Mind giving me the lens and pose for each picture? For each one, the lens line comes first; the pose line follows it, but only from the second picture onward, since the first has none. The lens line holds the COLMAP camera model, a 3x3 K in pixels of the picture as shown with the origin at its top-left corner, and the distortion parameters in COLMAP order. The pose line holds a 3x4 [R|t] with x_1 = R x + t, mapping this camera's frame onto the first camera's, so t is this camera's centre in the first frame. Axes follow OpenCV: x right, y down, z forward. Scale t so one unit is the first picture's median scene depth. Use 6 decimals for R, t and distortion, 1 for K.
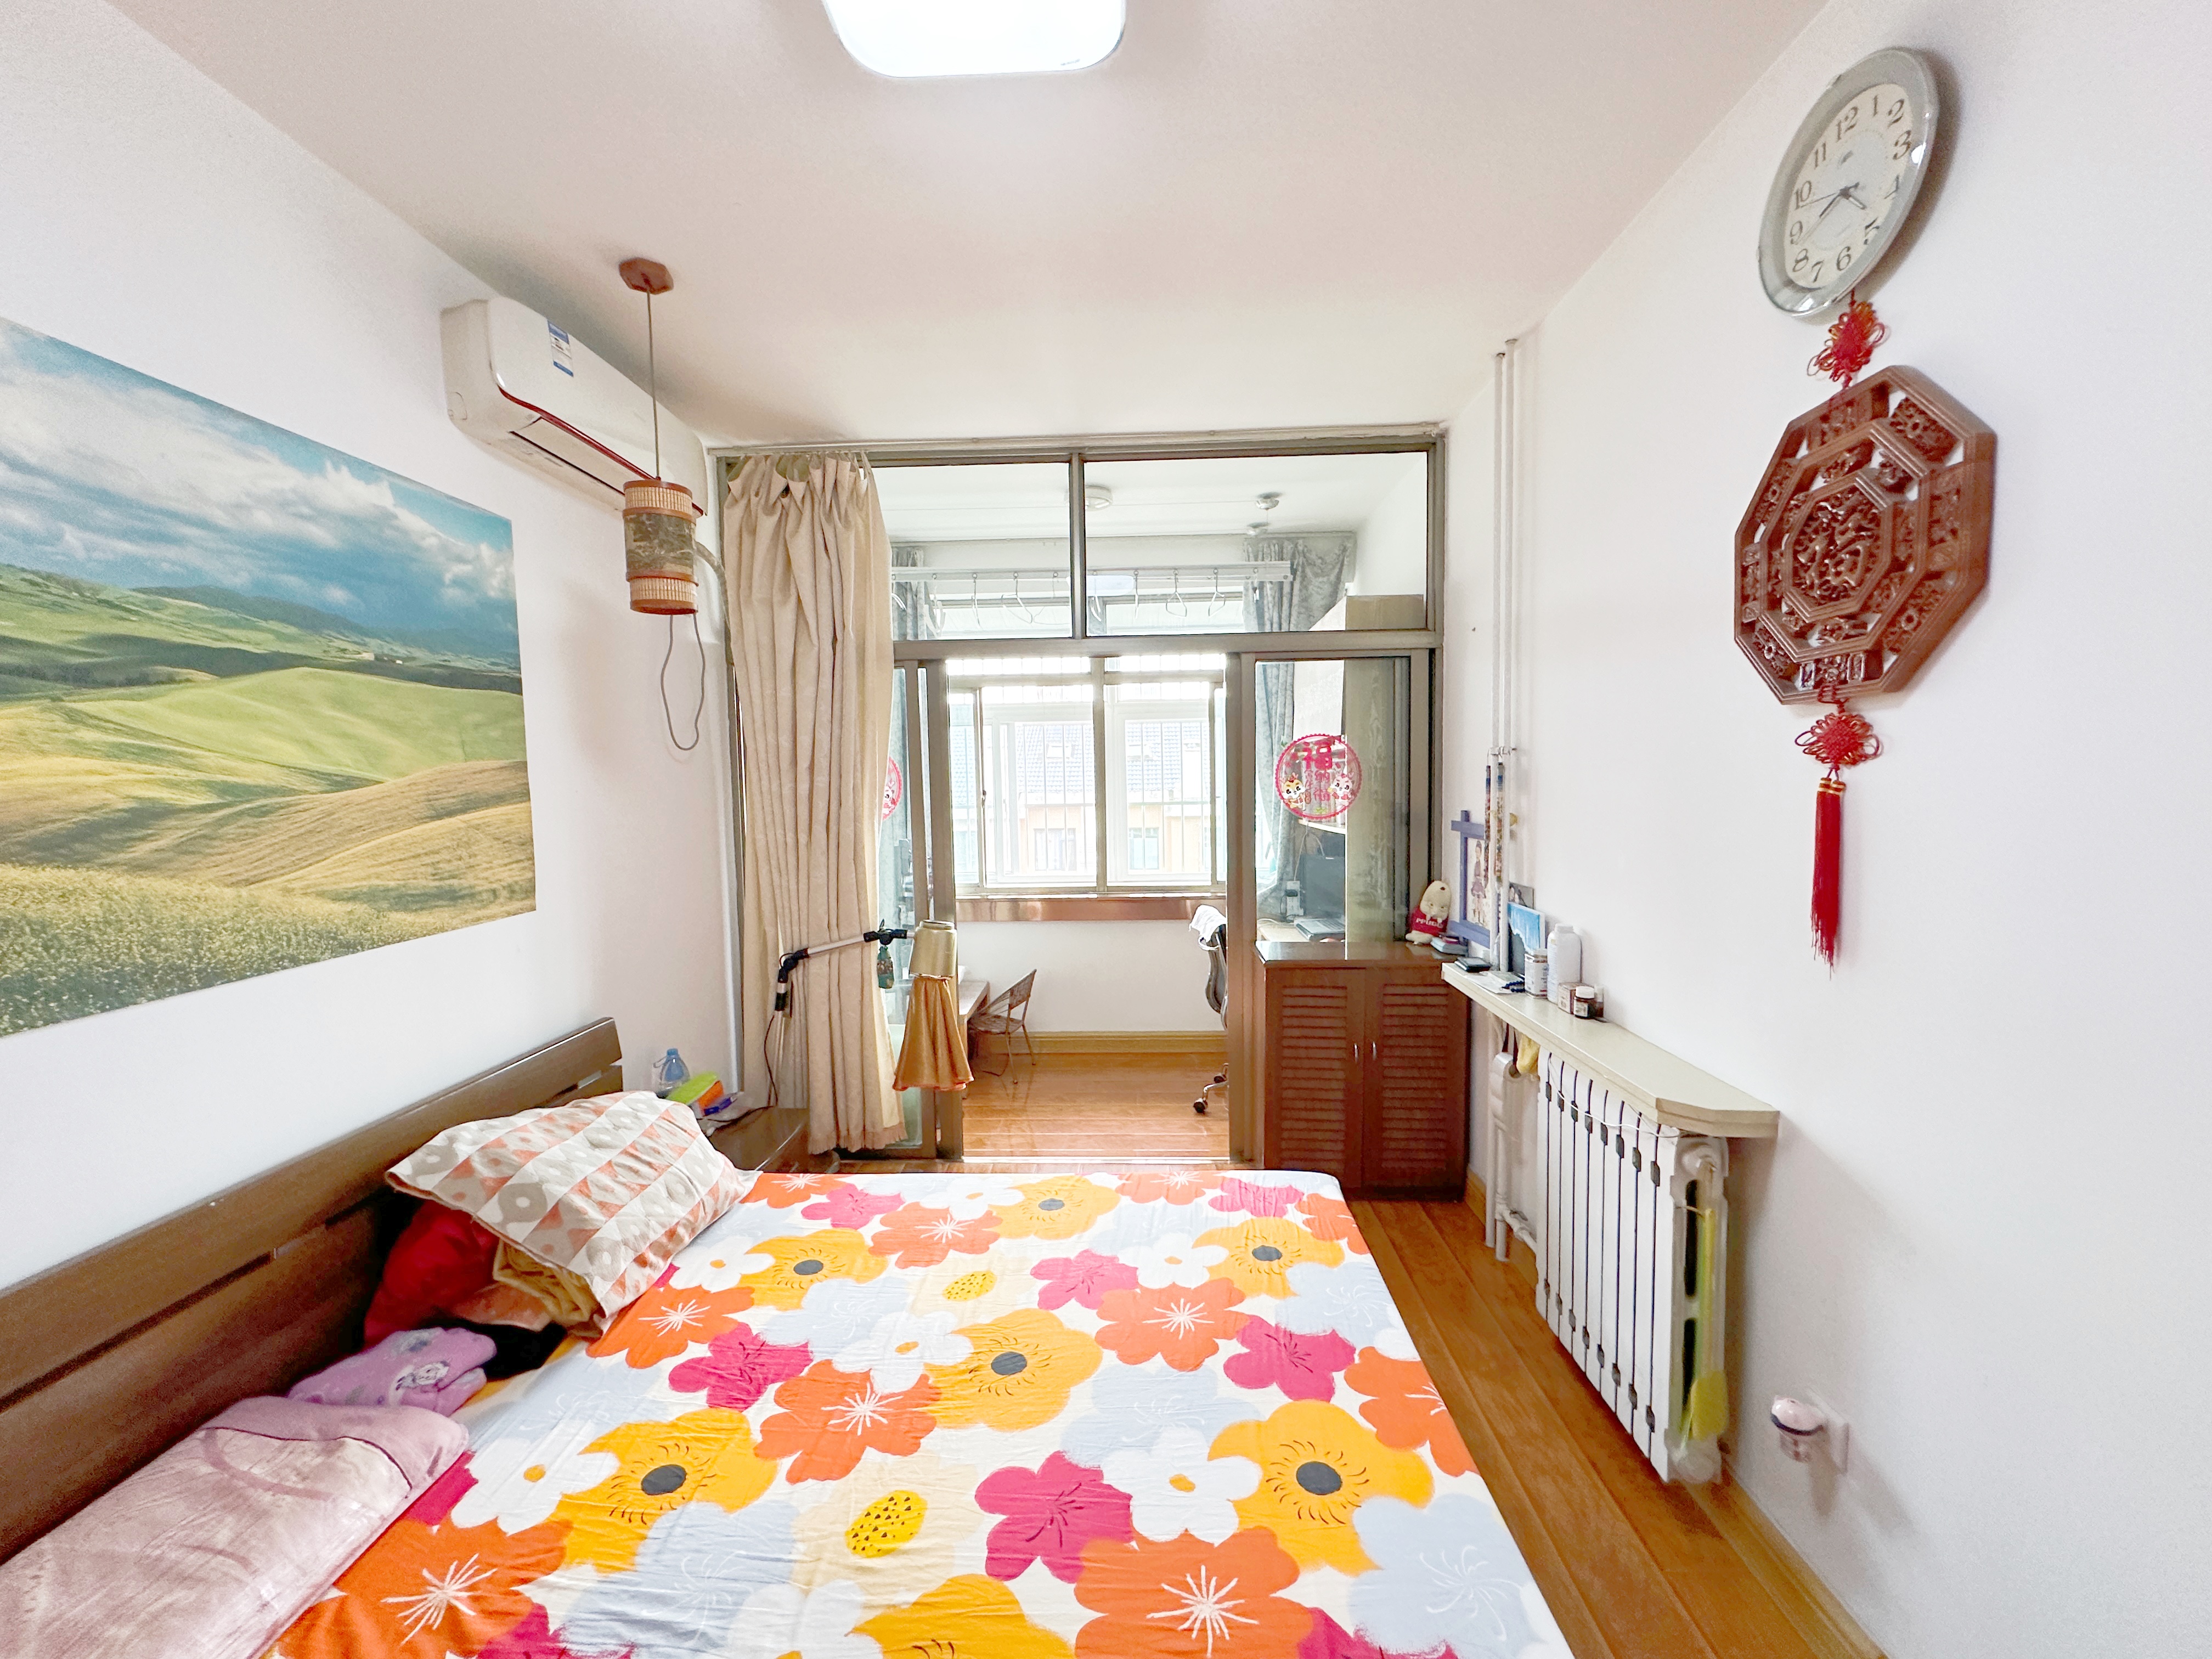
lens RADIAL K [[881.7, 0, 1109.3], [0, 881.7, 832.5], [0, 0, 1]] dist [-0.002098, 0.000054]
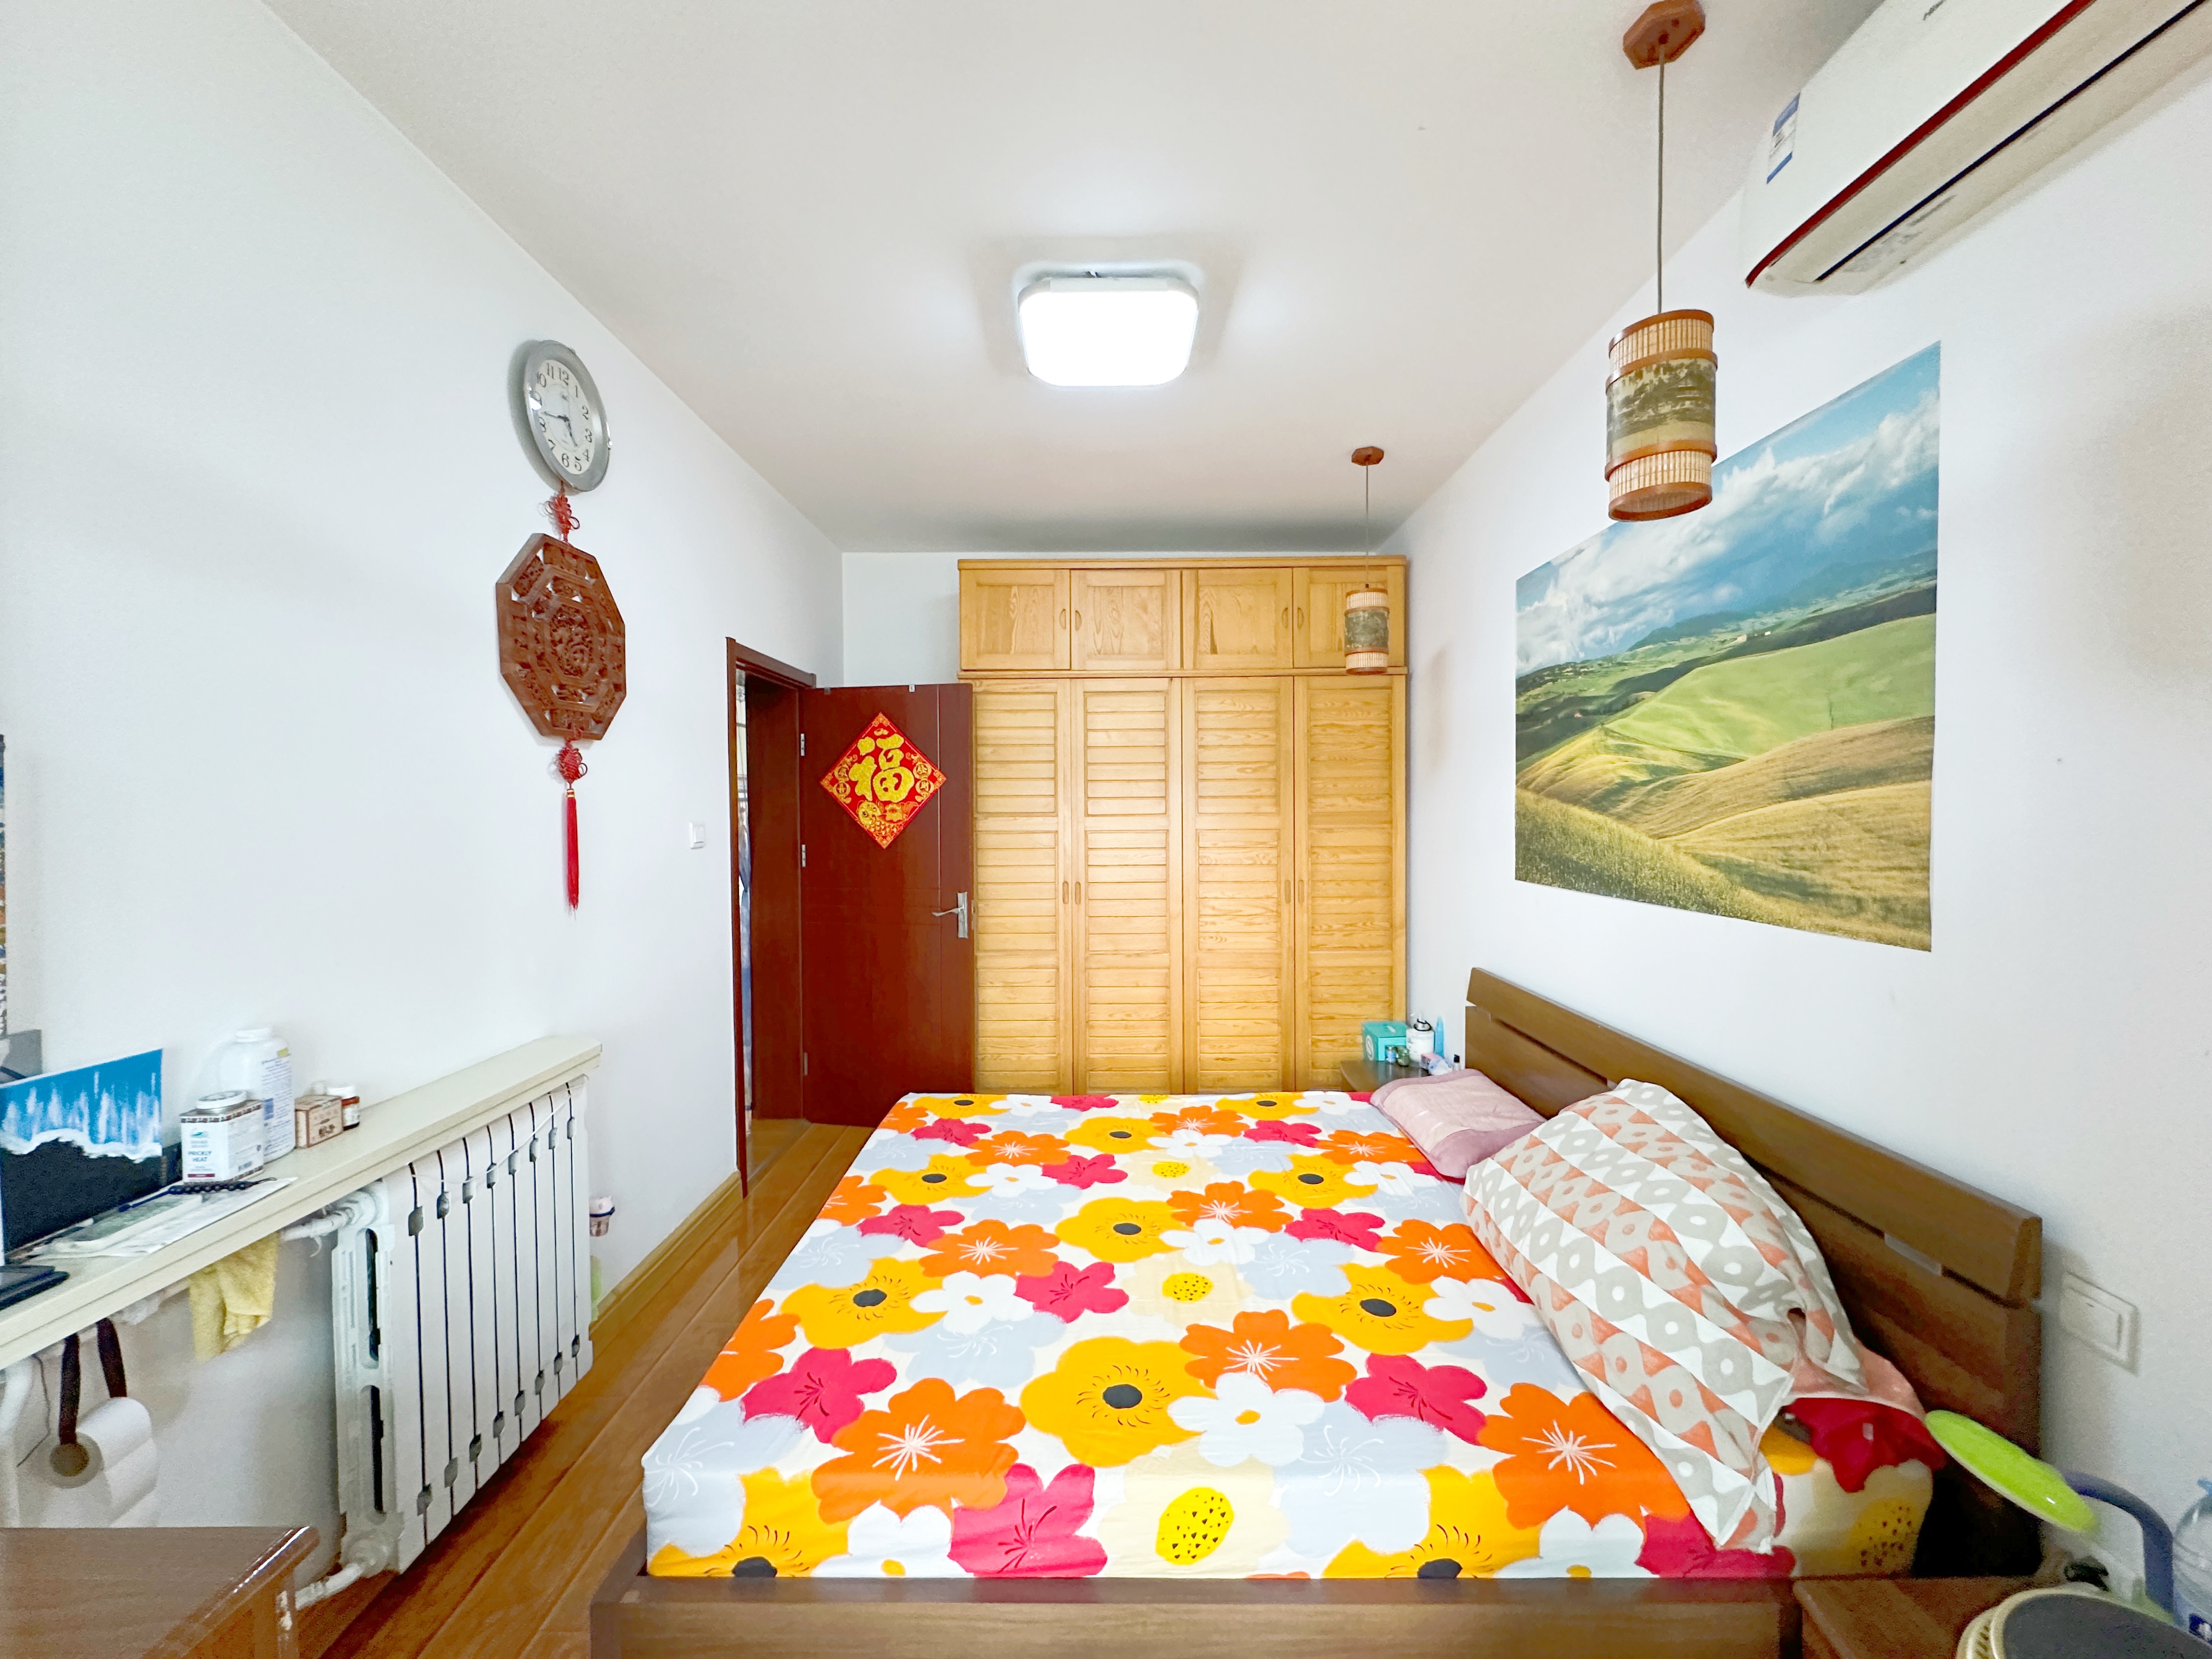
lens RADIAL K [[881.7, 0, 1111.5], [0, 881.7, 829.6], [0, 0, 1]] dist [-0.002098, 0.000054]
pose [[-0.999085, 0.025702, -0.034170, -0.057362], [0.022361, 0.995246, 0.094788, -0.093609], [0.036444, 0.093937, -0.994911, 2.077607]]
